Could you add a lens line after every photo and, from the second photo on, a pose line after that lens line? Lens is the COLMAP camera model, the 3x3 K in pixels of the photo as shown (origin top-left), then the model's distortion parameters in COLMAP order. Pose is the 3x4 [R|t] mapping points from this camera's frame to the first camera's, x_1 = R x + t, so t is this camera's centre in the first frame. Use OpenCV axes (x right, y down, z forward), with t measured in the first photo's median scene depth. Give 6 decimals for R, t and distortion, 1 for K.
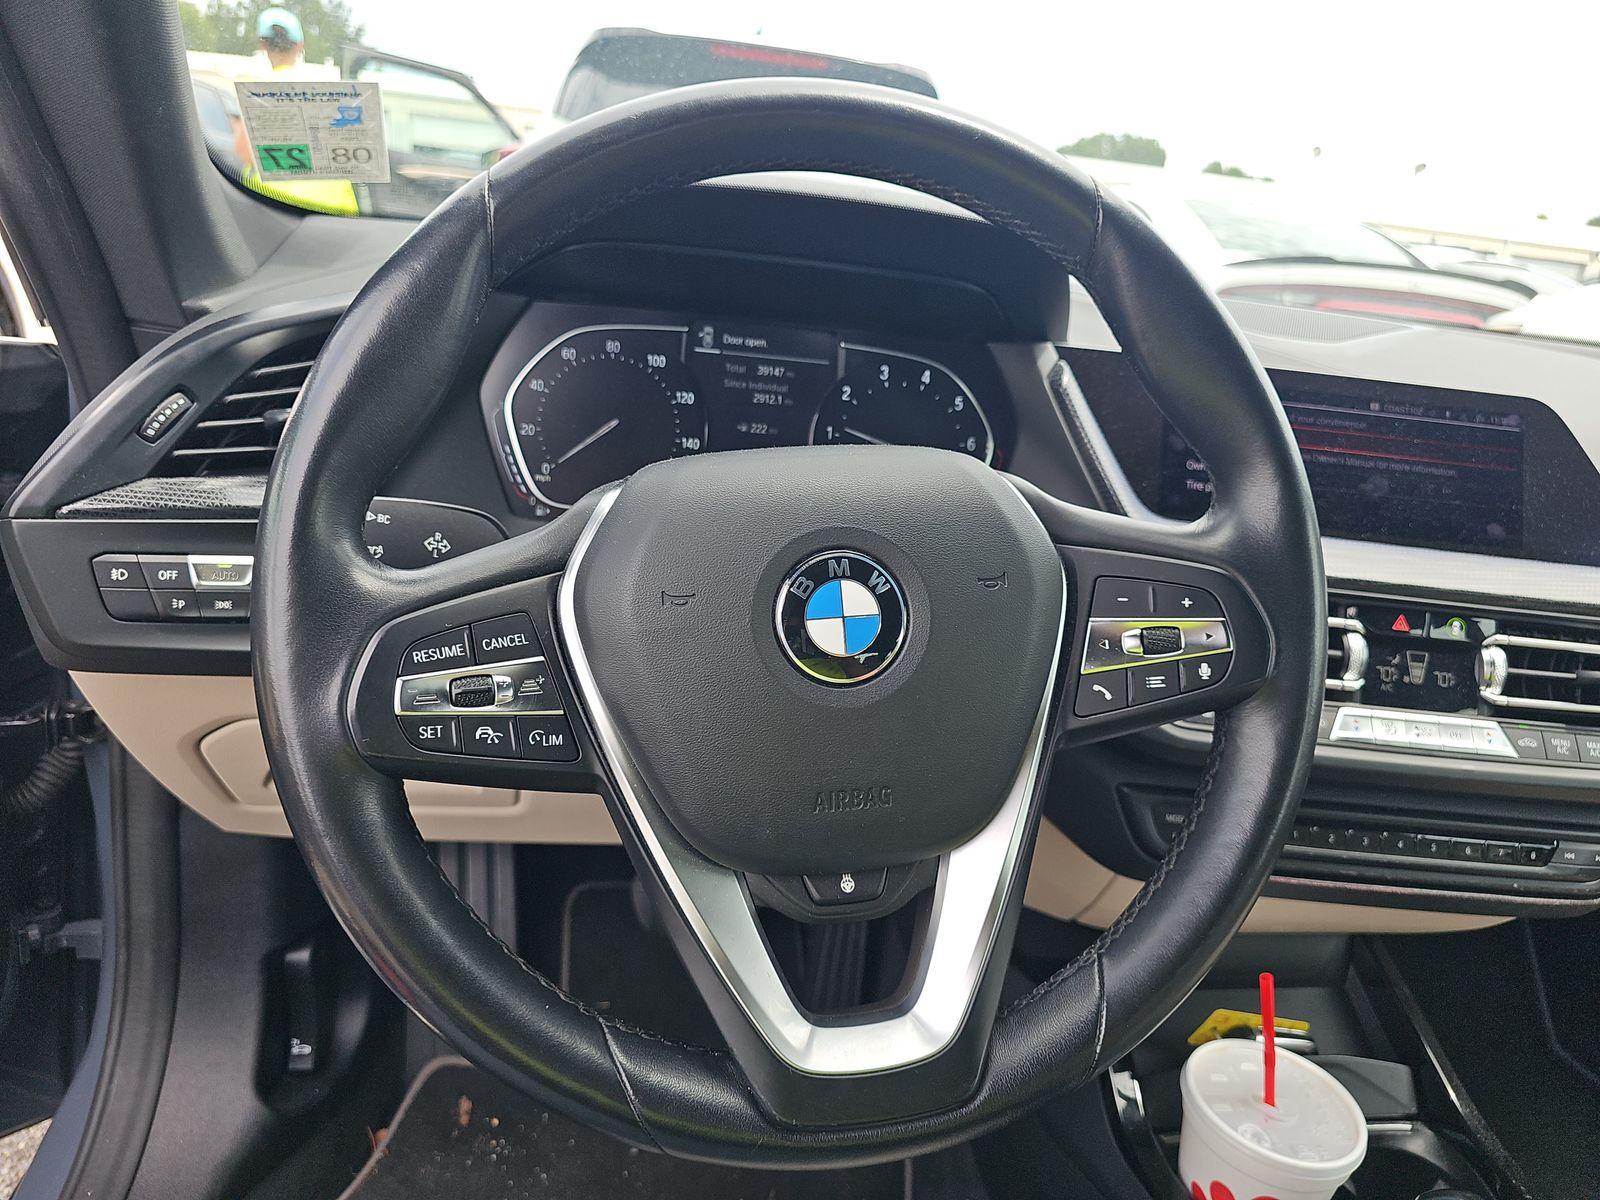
lens RADIAL K [[1098.3, 0, 802.2], [0, 1098.3, 597.0], [0, 0, 1]] dist [0.042386, -0.045012]
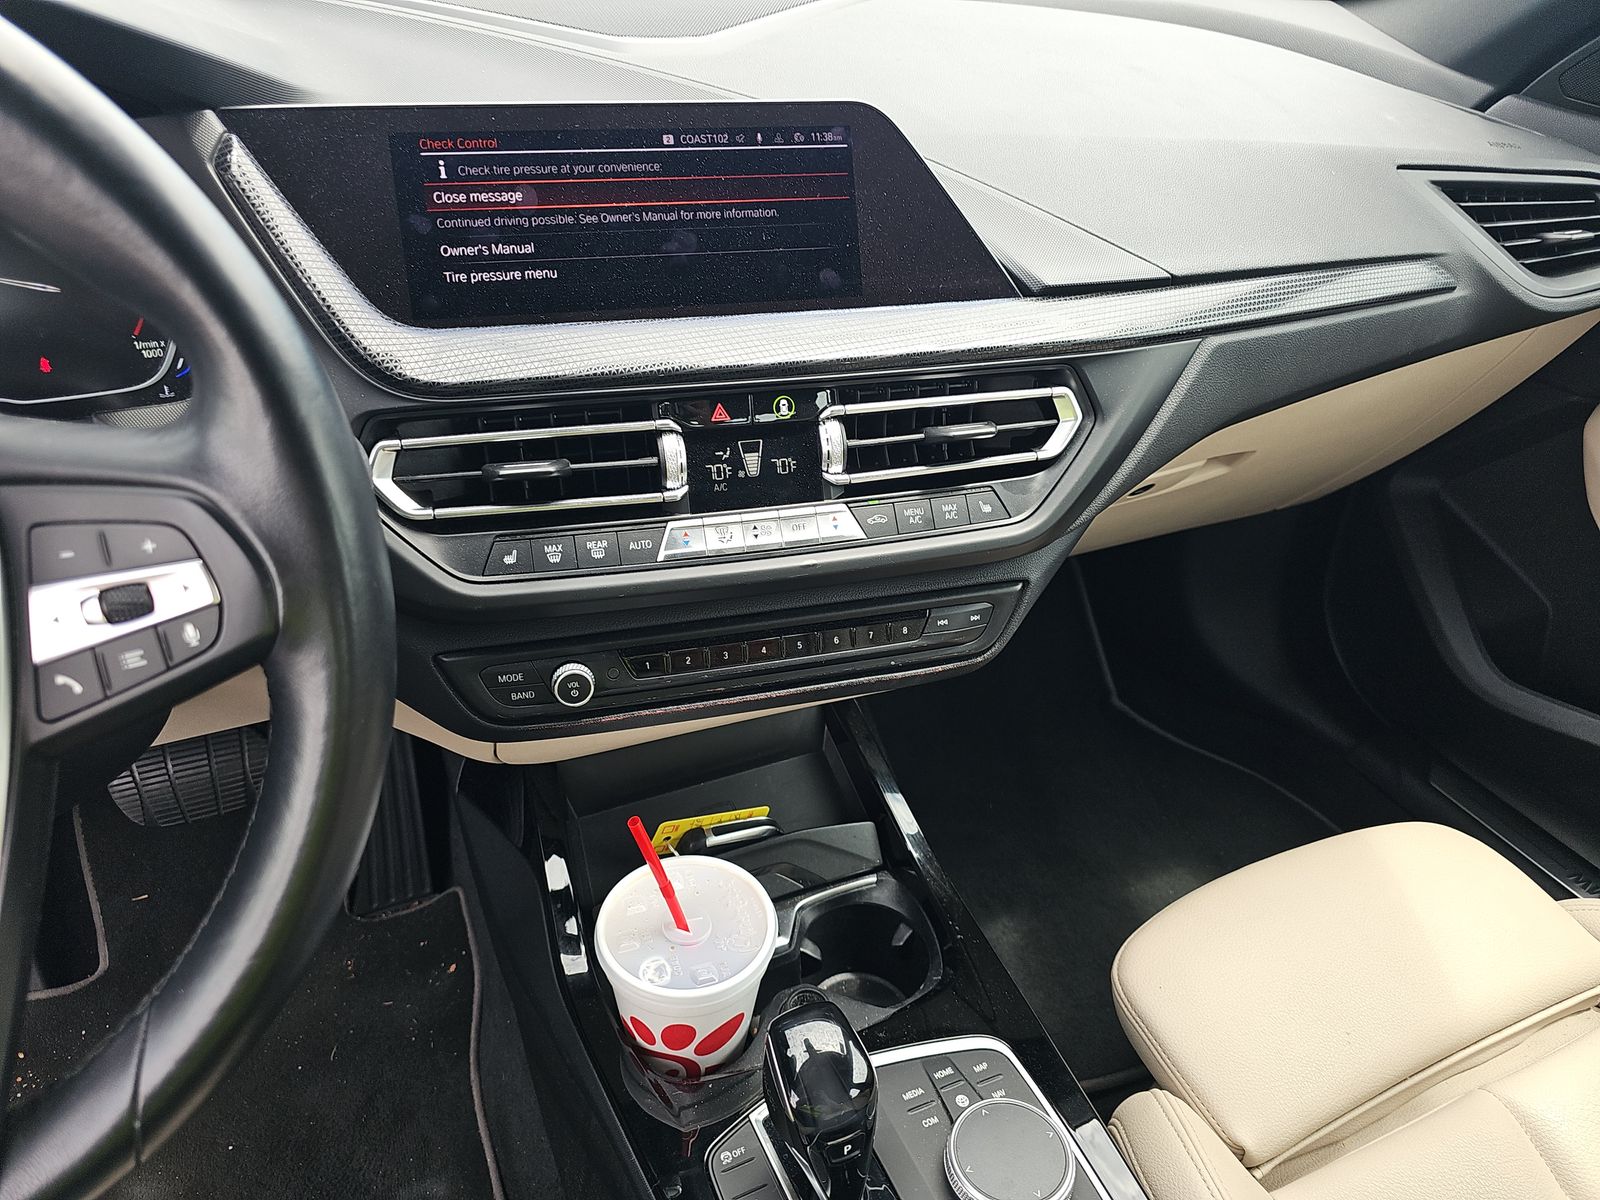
lens RADIAL K [[1098.3, 0, 800.1], [0, 1098.3, 599.0], [0, 0, 1]] dist [0.042386, -0.045012]
pose [[0.965036, -0.202491, 0.166445, 0.425016], [0.150896, 0.948392, 0.278895, -0.067520], [-0.214328, -0.244027, 0.945787, 0.142060]]
